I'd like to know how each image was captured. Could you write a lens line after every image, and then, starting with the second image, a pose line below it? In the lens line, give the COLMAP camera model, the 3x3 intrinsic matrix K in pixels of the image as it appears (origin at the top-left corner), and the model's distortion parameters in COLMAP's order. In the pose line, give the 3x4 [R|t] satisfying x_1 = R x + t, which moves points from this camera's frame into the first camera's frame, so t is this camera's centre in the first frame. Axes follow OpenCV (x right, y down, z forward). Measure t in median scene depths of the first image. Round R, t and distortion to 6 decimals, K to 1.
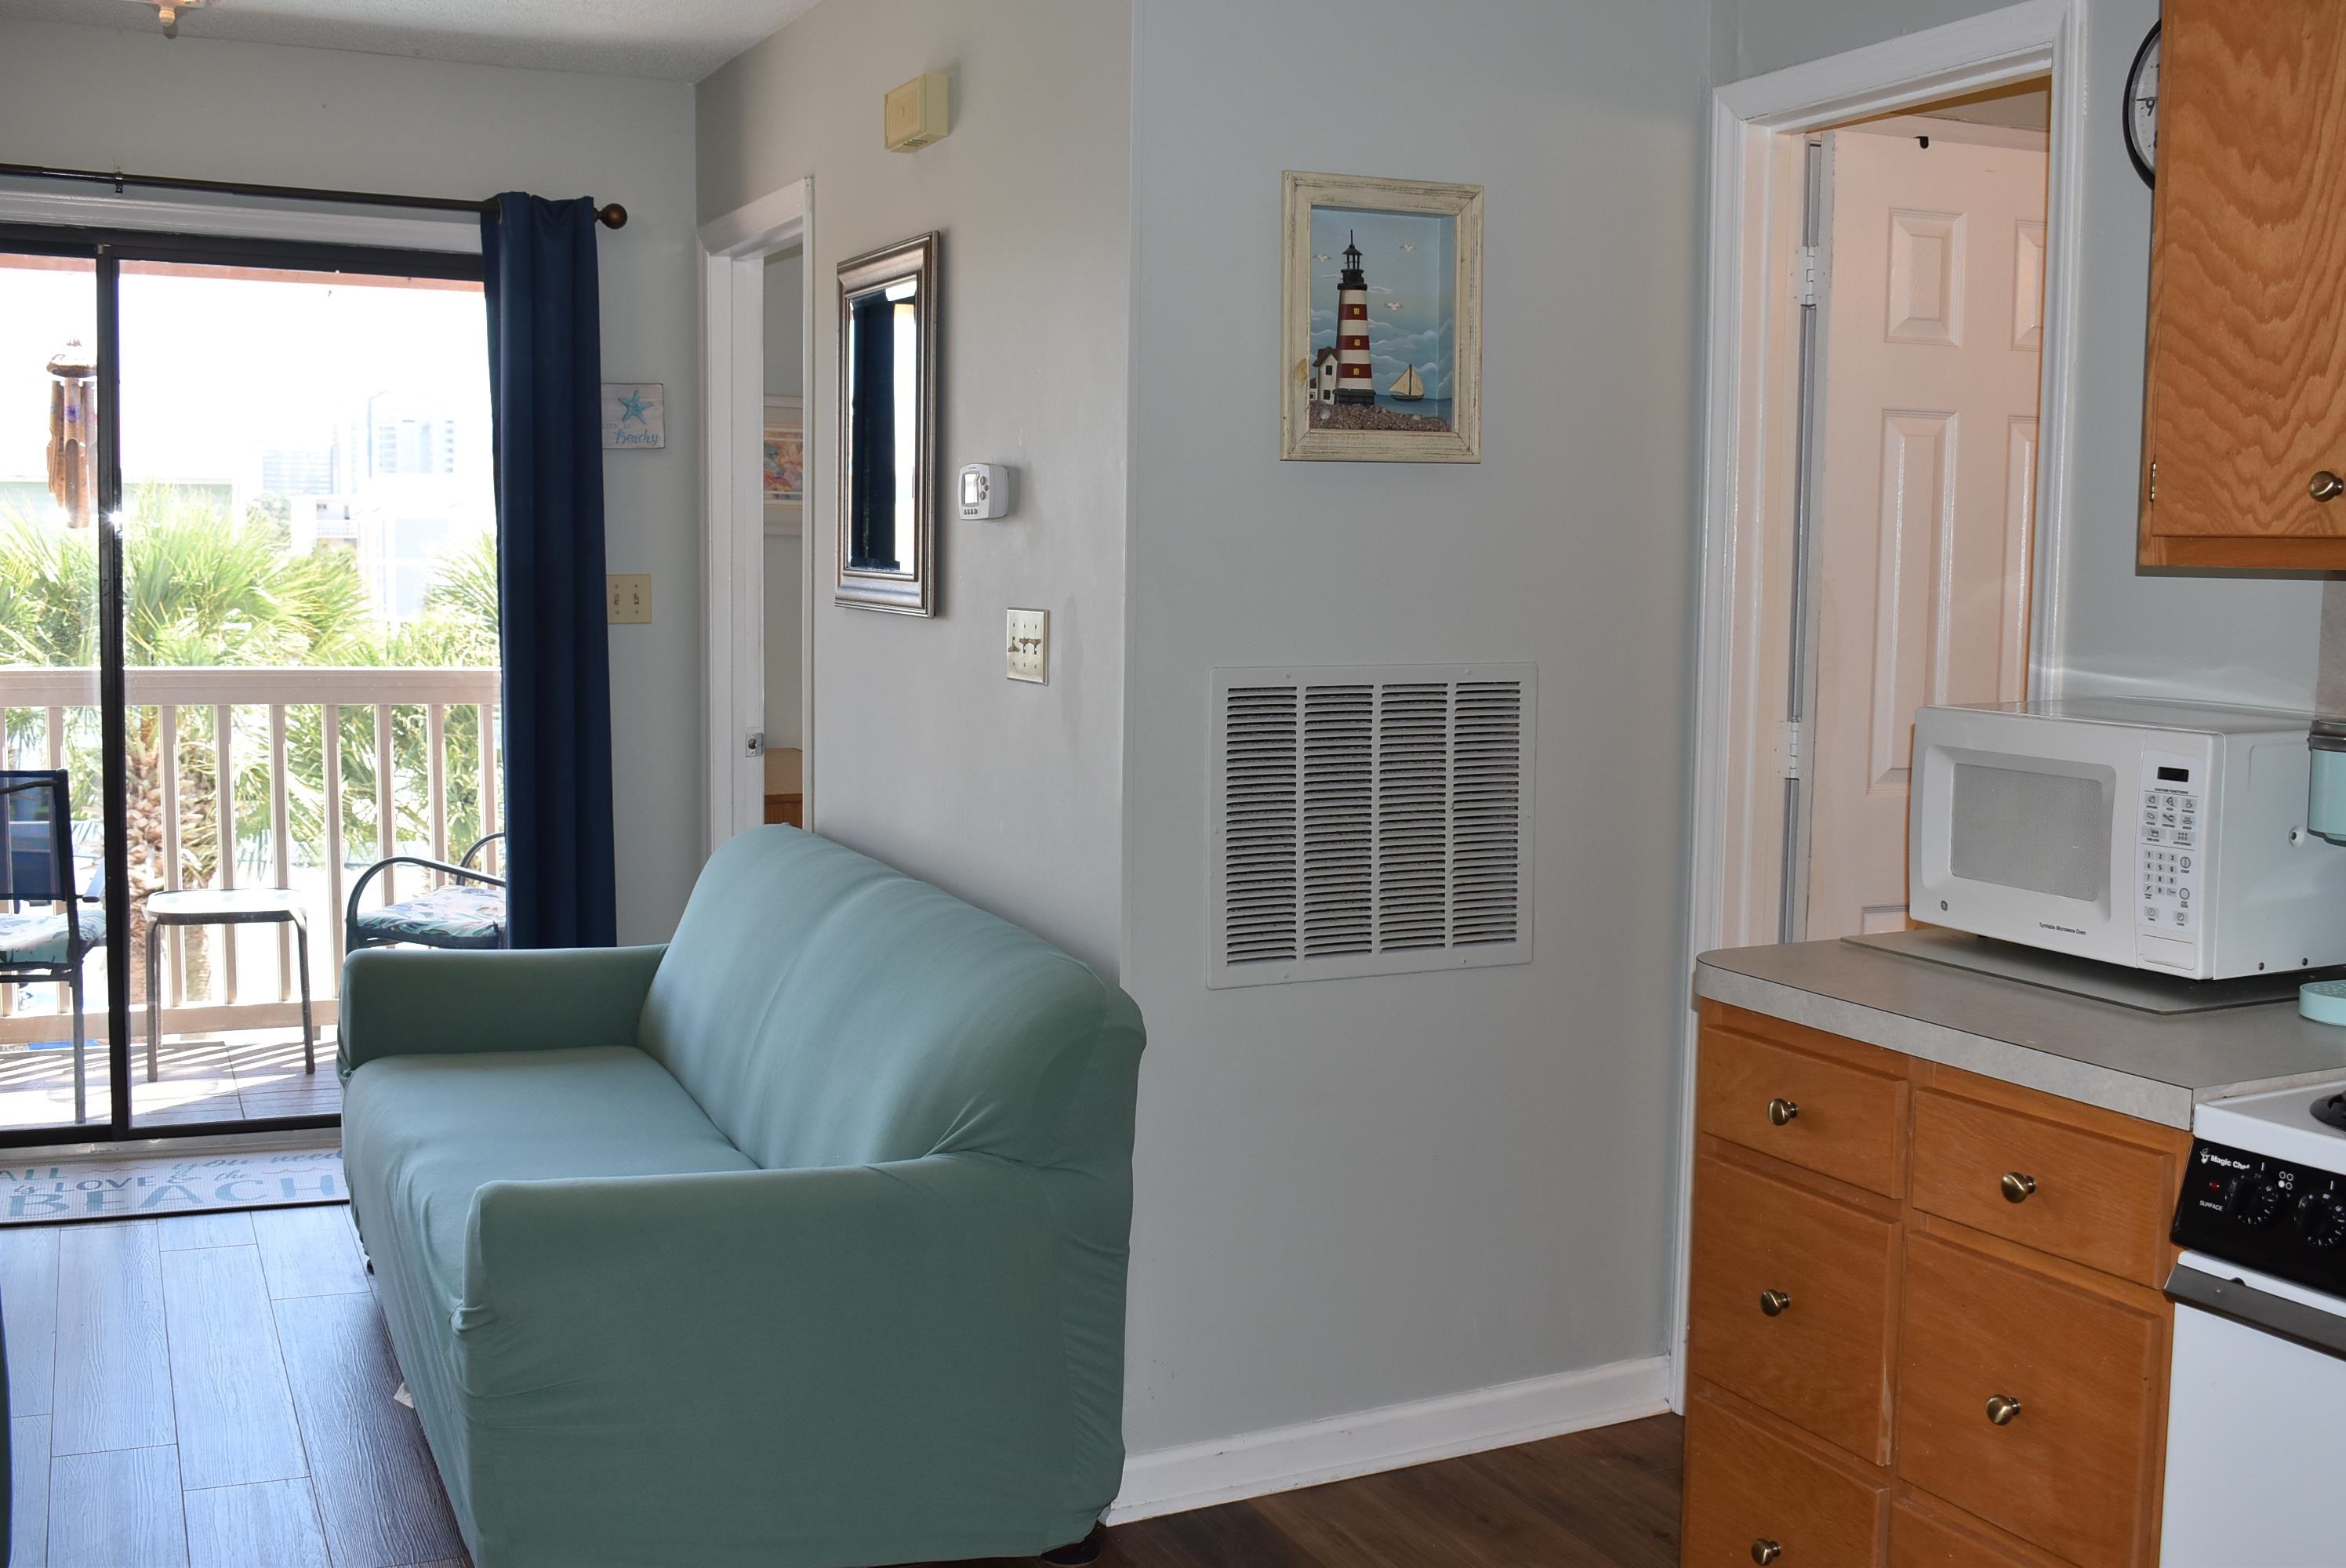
lens RADIAL K [[2311.6, 0, 1178.9], [0, 2311.6, 774.3], [0, 0, 1]] dist [-0.078732, 0.014977]
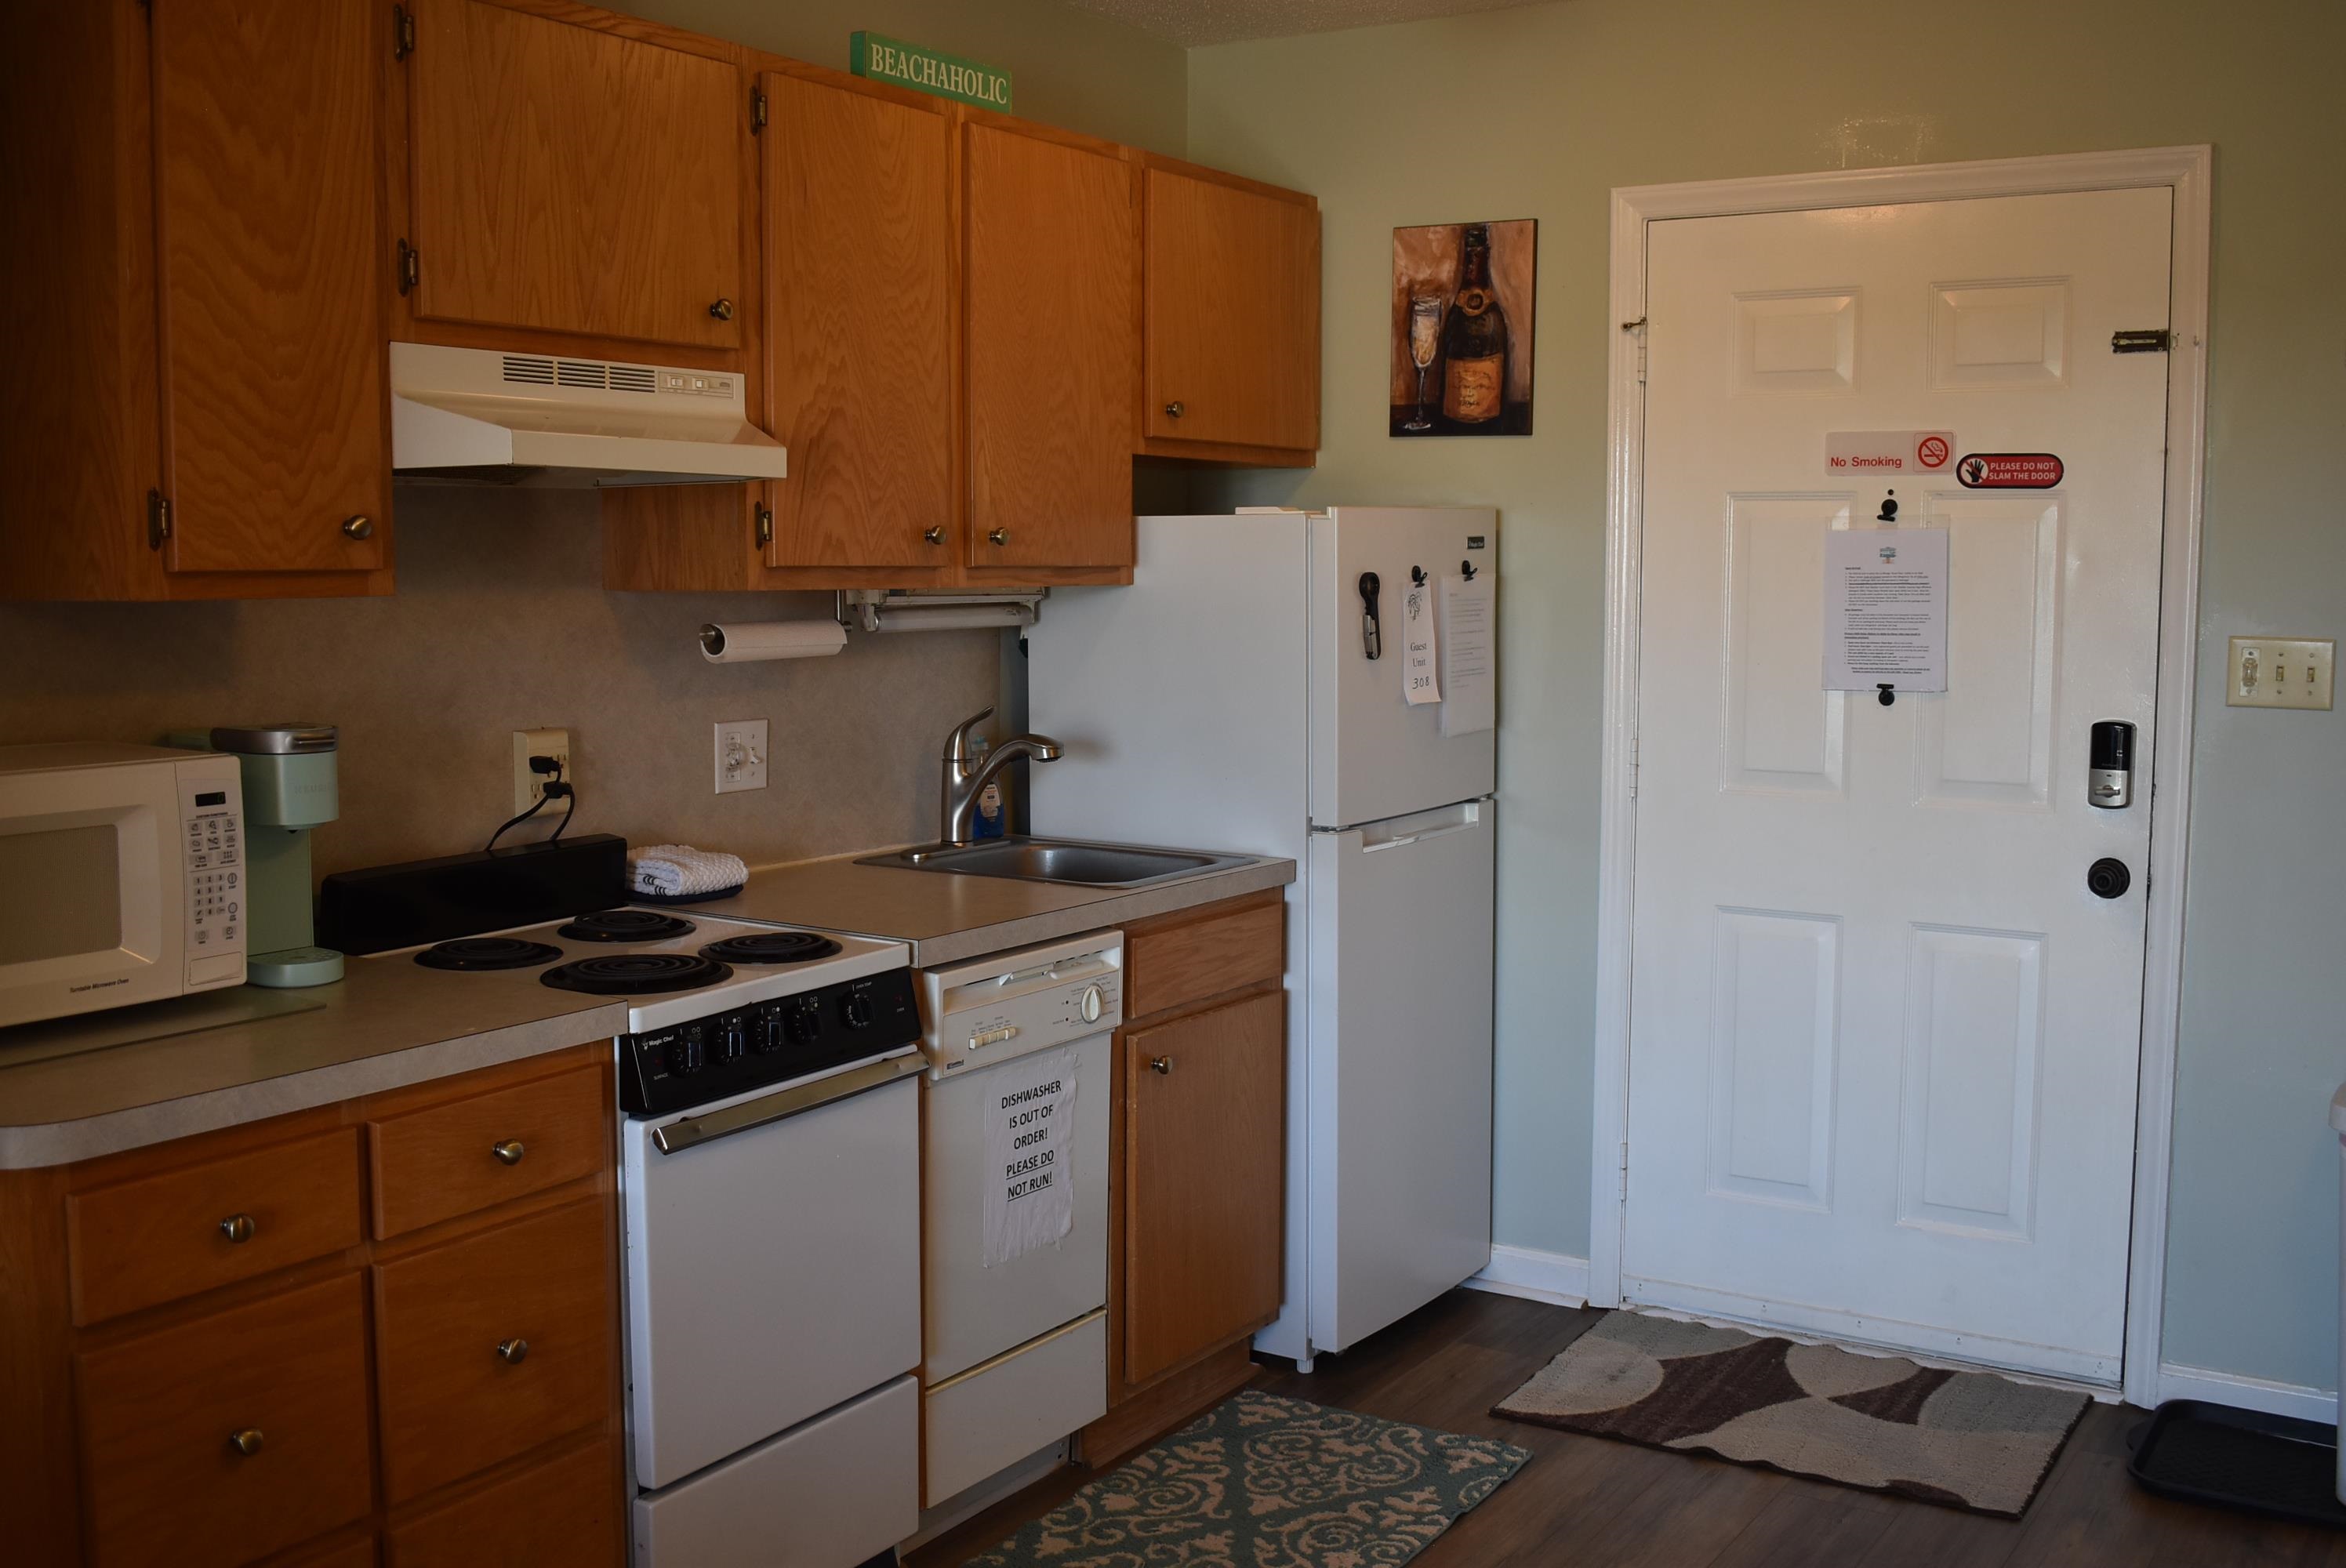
lens RADIAL K [[2311.6, 0, 1178.9], [0, 2311.6, 774.3], [0, 0, 1]] dist [-0.078732, 0.014977]
pose [[-0.528402, -0.092511, 0.843939, -0.502893], [0.075695, 0.984953, 0.155363, -0.103597], [-0.845613, 0.145976, -0.513448, 0.857523]]
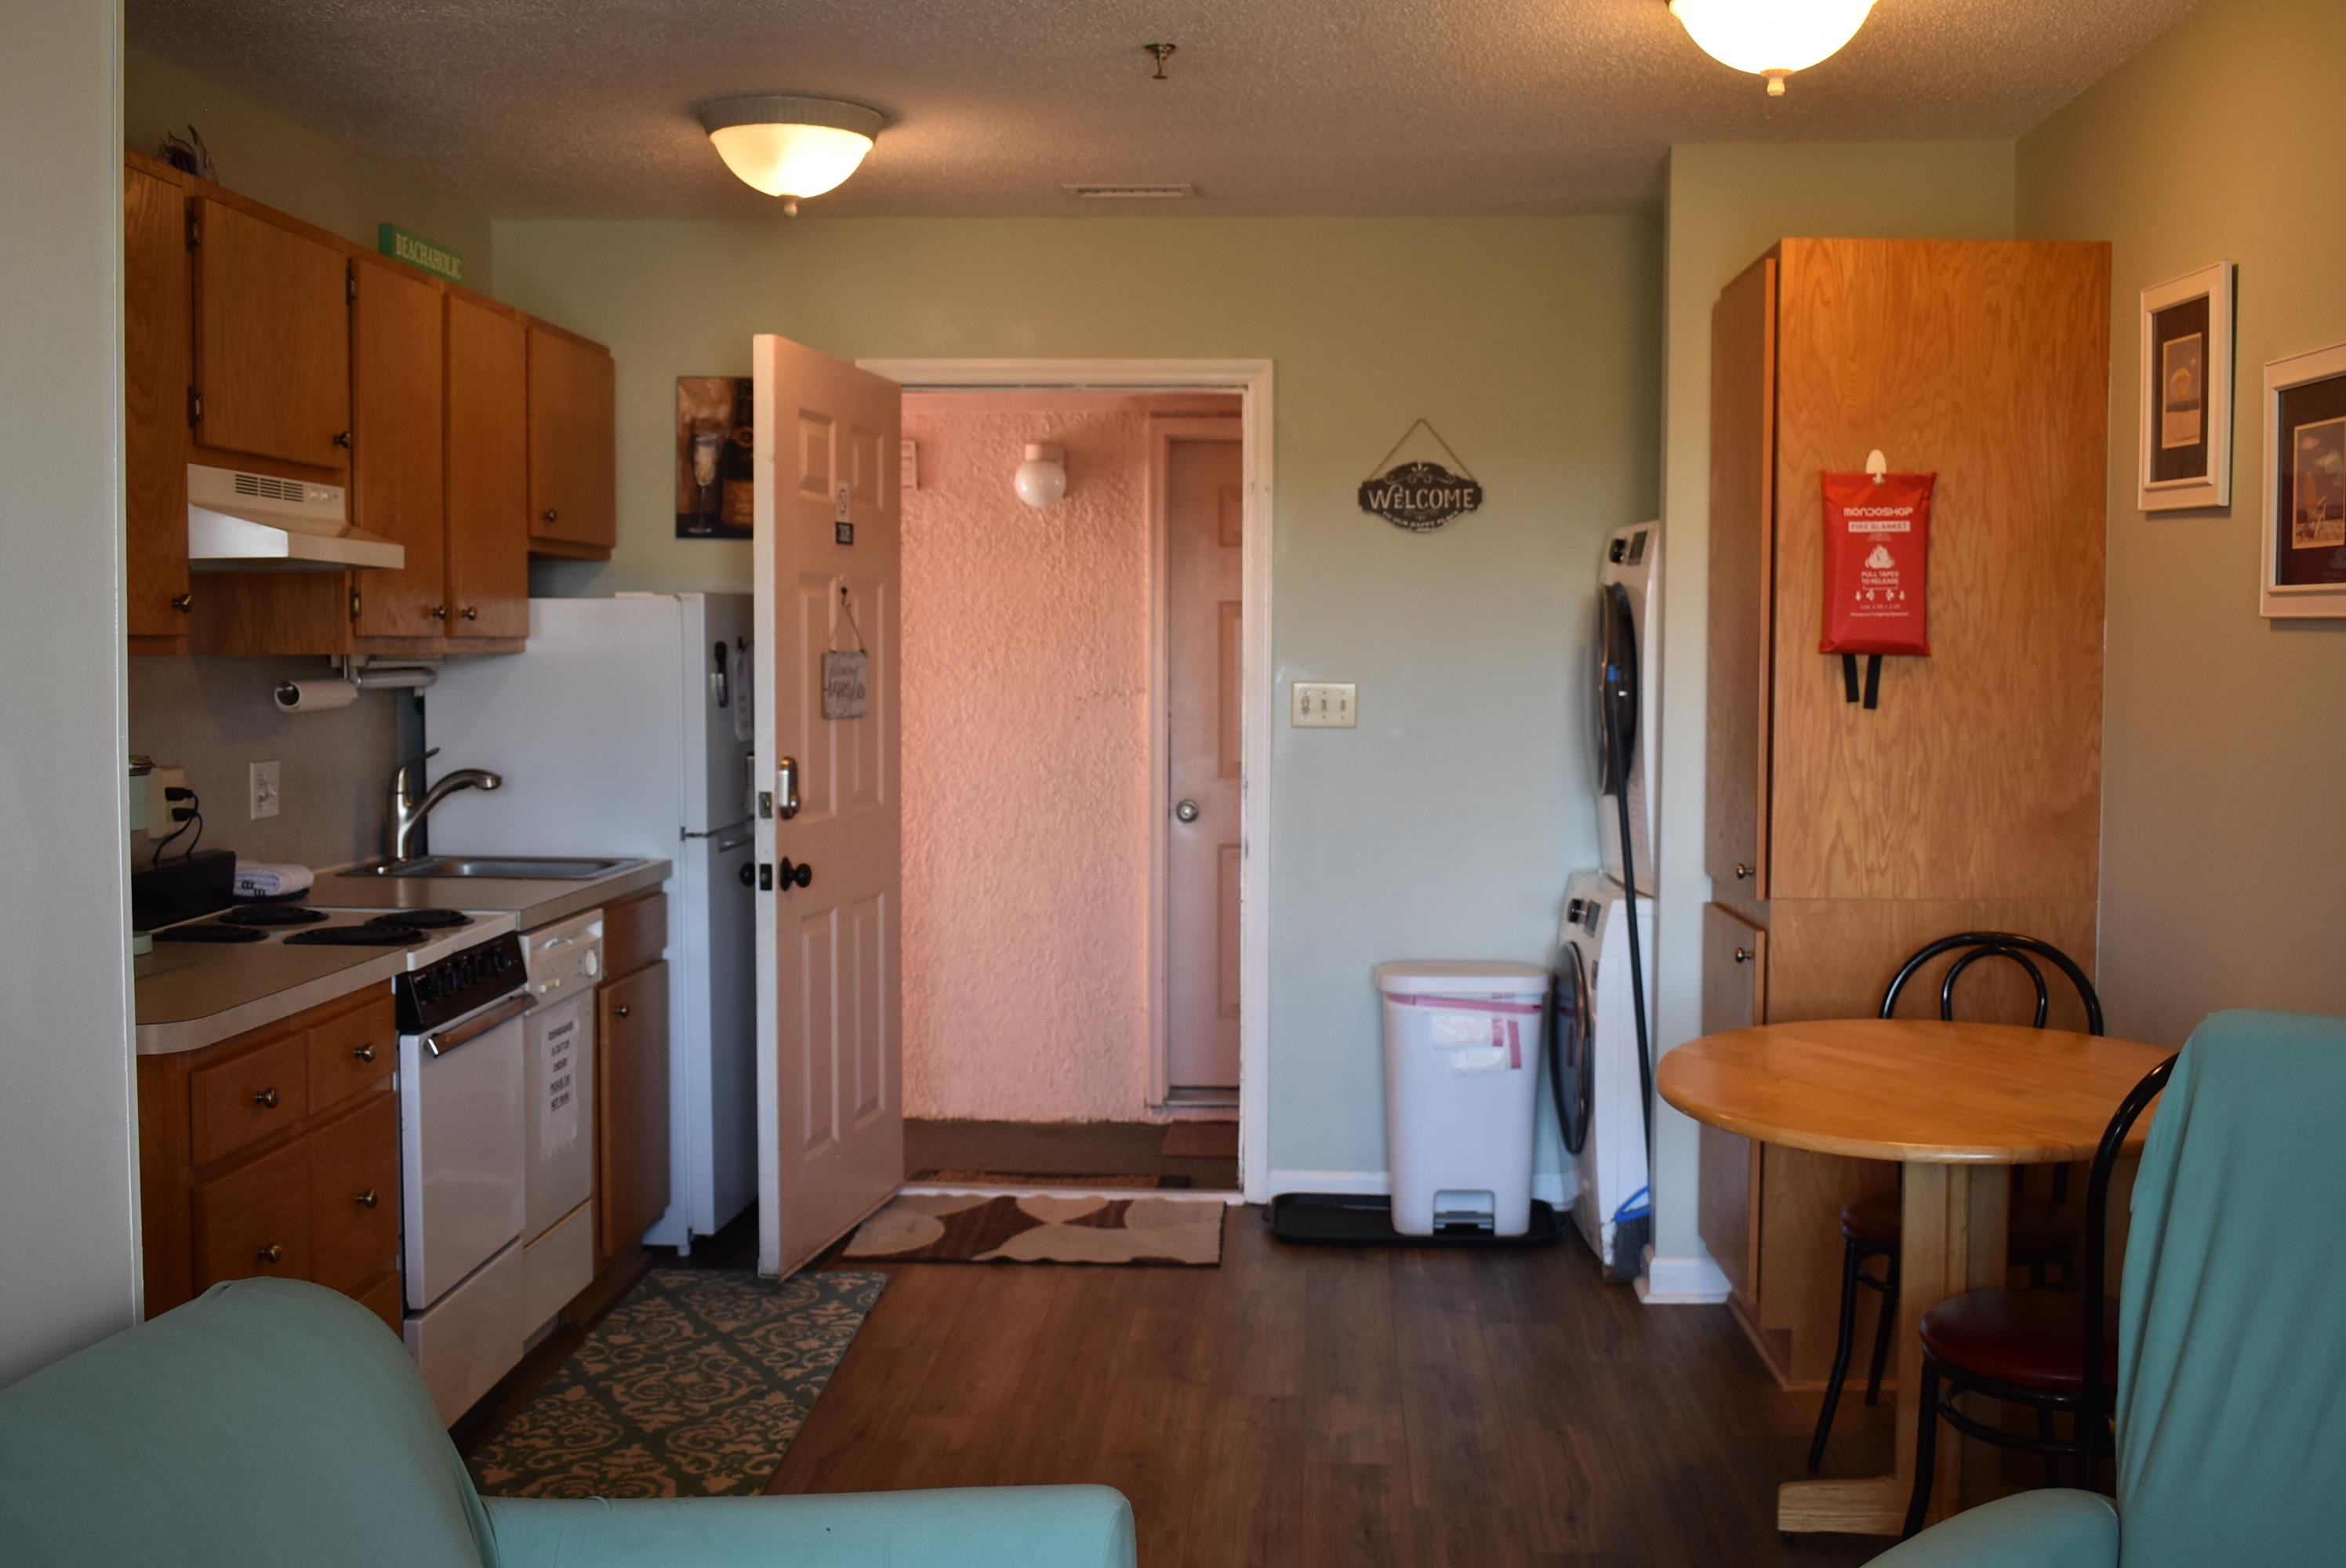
lens RADIAL K [[2311.6, 0, 1178.9], [0, 2311.6, 774.3], [0, 0, 1]] dist [-0.078732, 0.014977]
pose [[-0.877134, -0.042698, 0.478344, -0.582083], [0.033514, 0.988169, 0.149661, -0.150932], [-0.479075, 0.147304, -0.865326, 1.387987]]
